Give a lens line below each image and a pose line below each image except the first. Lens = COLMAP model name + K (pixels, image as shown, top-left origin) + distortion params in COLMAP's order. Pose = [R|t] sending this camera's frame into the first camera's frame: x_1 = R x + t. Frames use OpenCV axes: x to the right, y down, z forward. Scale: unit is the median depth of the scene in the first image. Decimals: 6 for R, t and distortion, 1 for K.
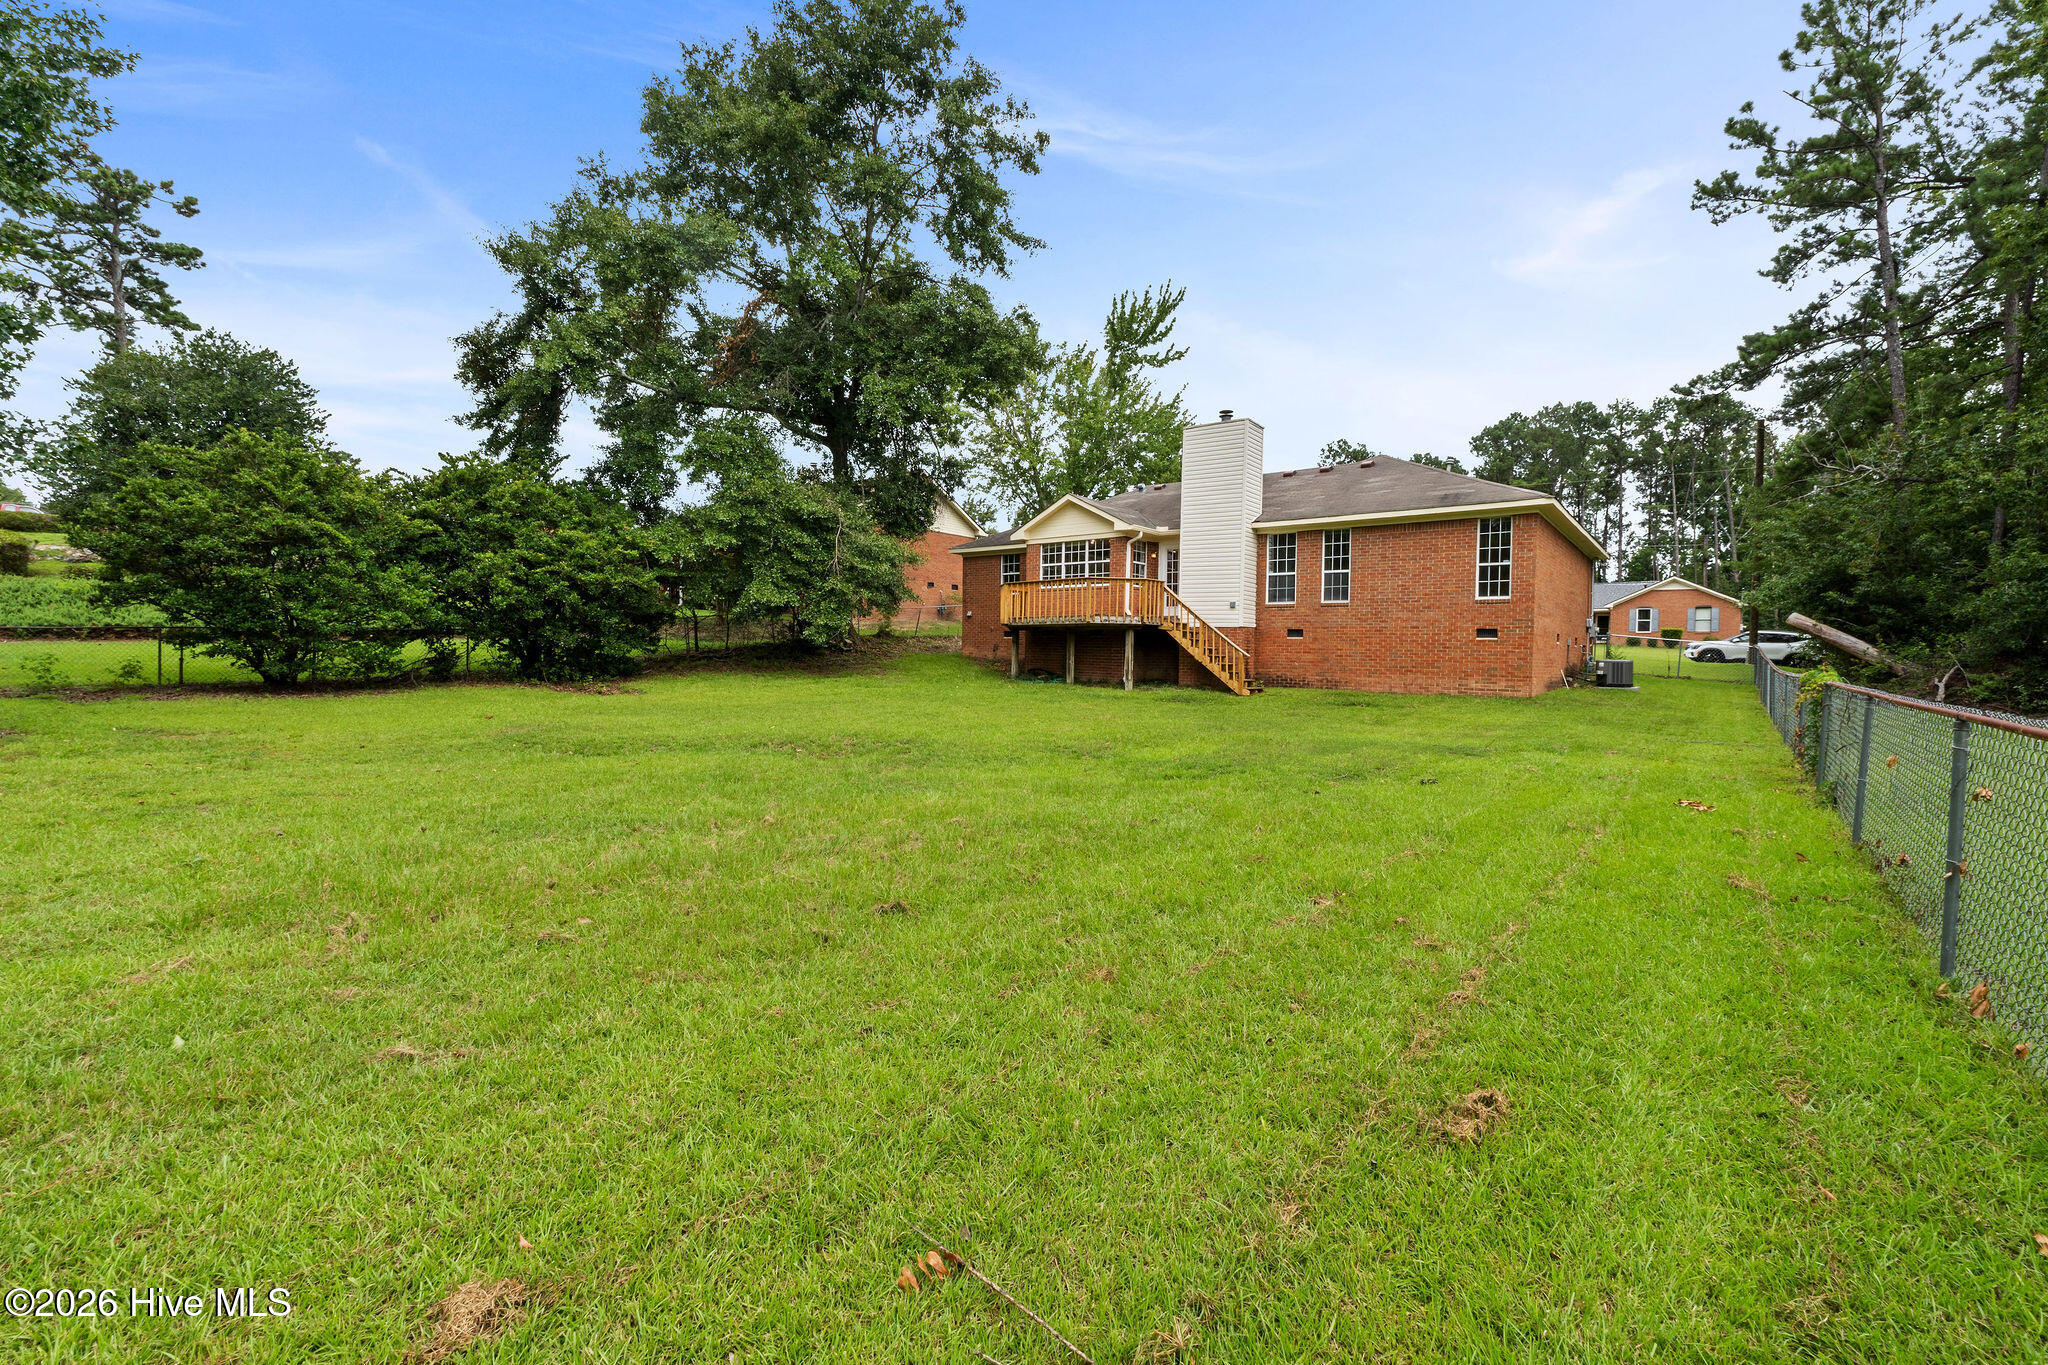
lens RADIAL K [[856.5, 0, 1016.8], [0, 856.5, 682.5], [0, 0, 1]] dist [-0.005502, -0.001565]
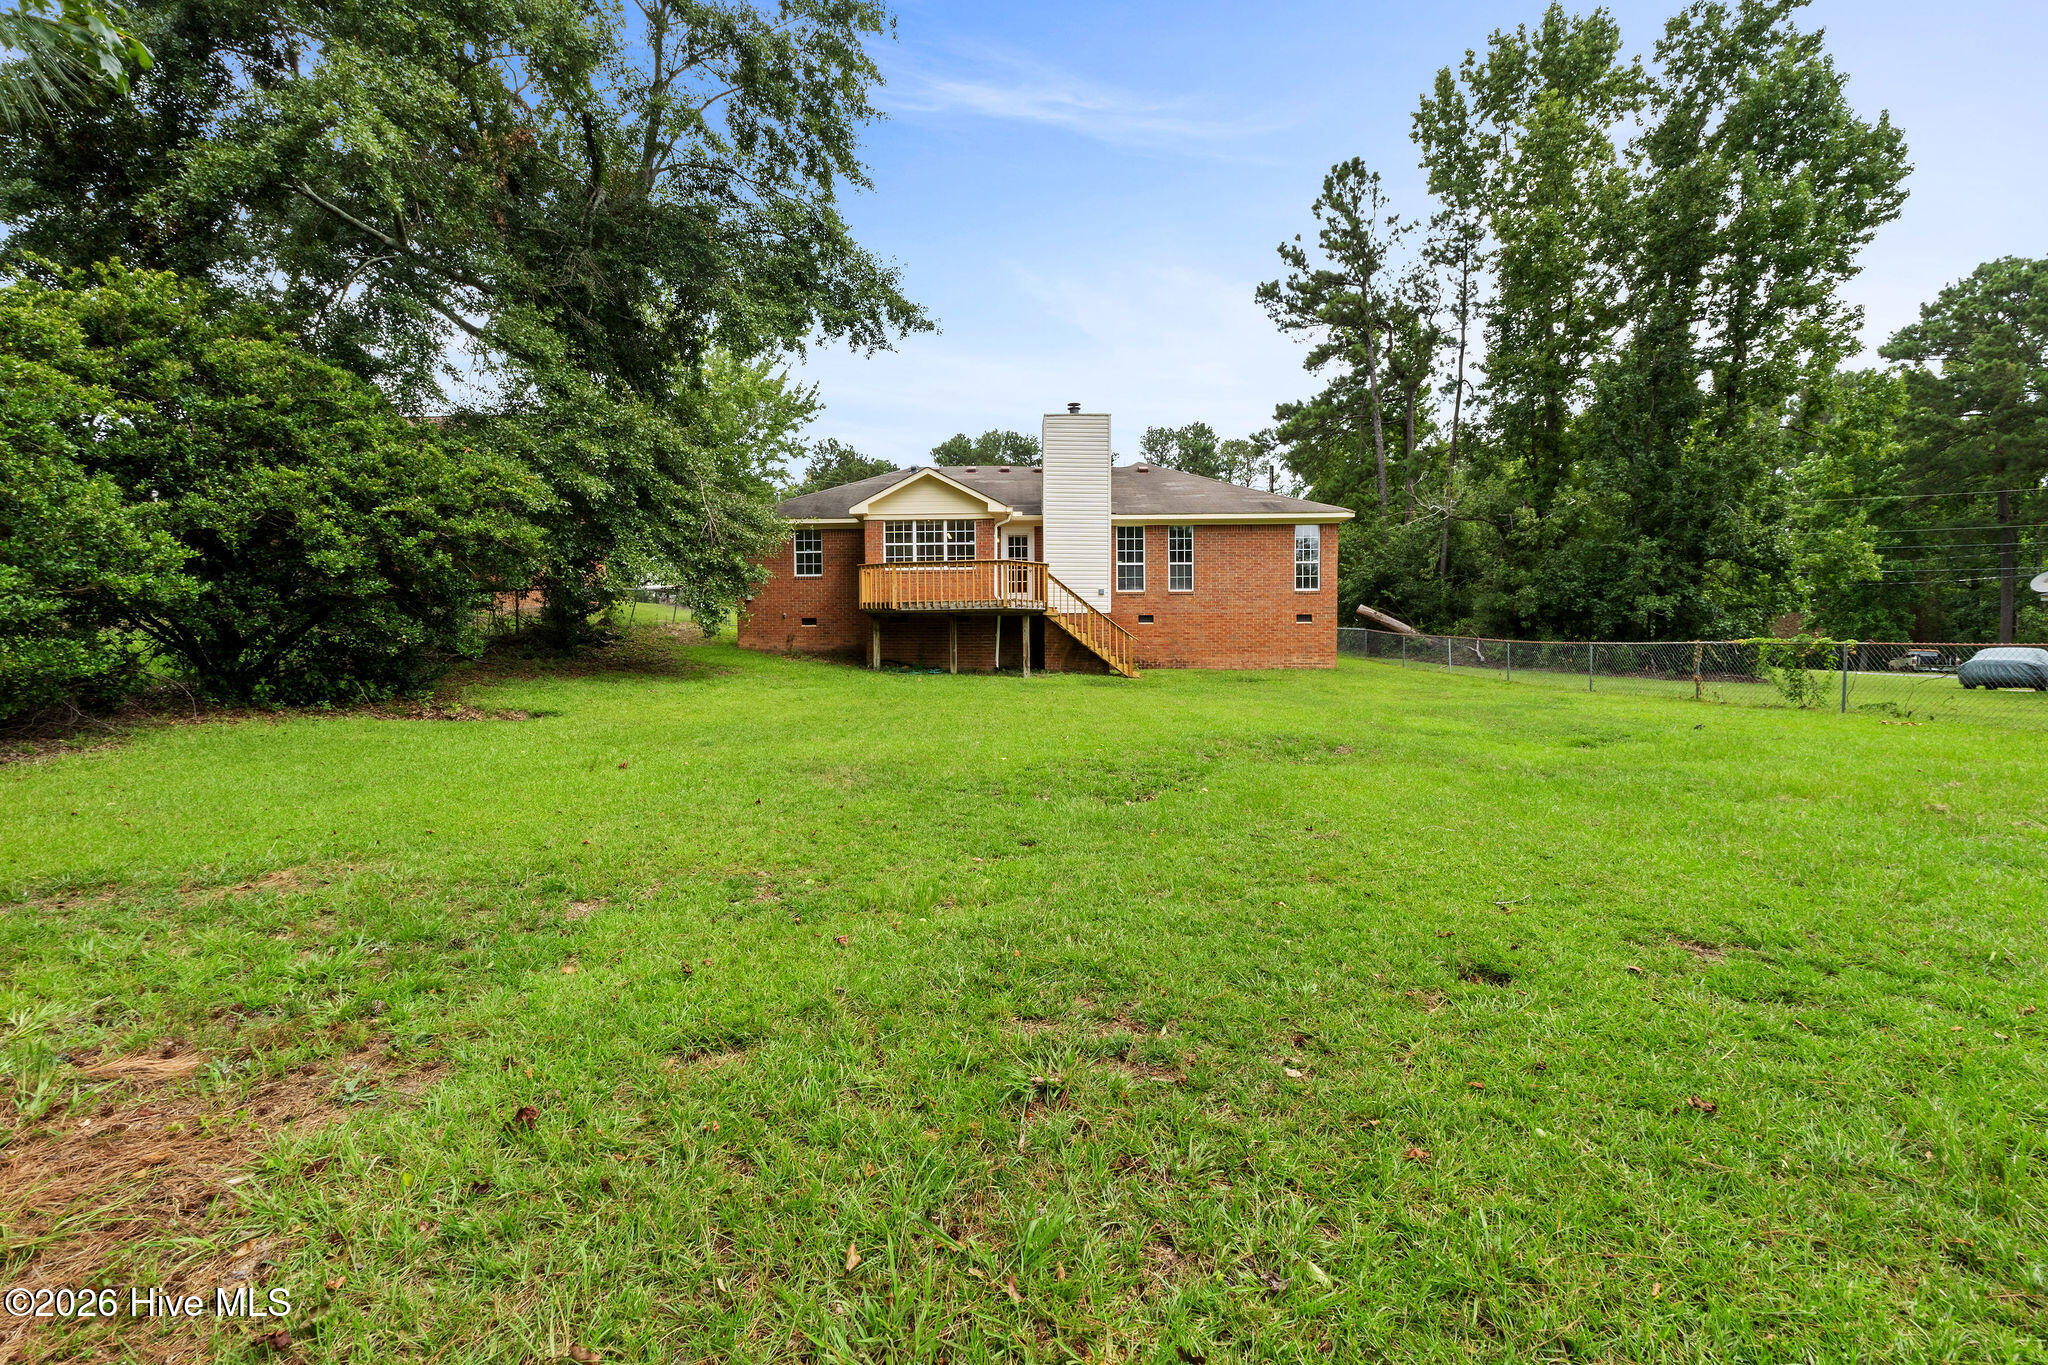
lens RADIAL K [[856.5, 0, 1020.5], [0, 856.5, 674.9], [0, 0, 1]] dist [-0.005502, -0.001565]
pose [[0.793828, -0.040322, 0.606804, -0.431316], [0.040455, 0.999091, 0.013466, -0.007183], [-0.606795, 0.013858, 0.794738, 0.215082]]
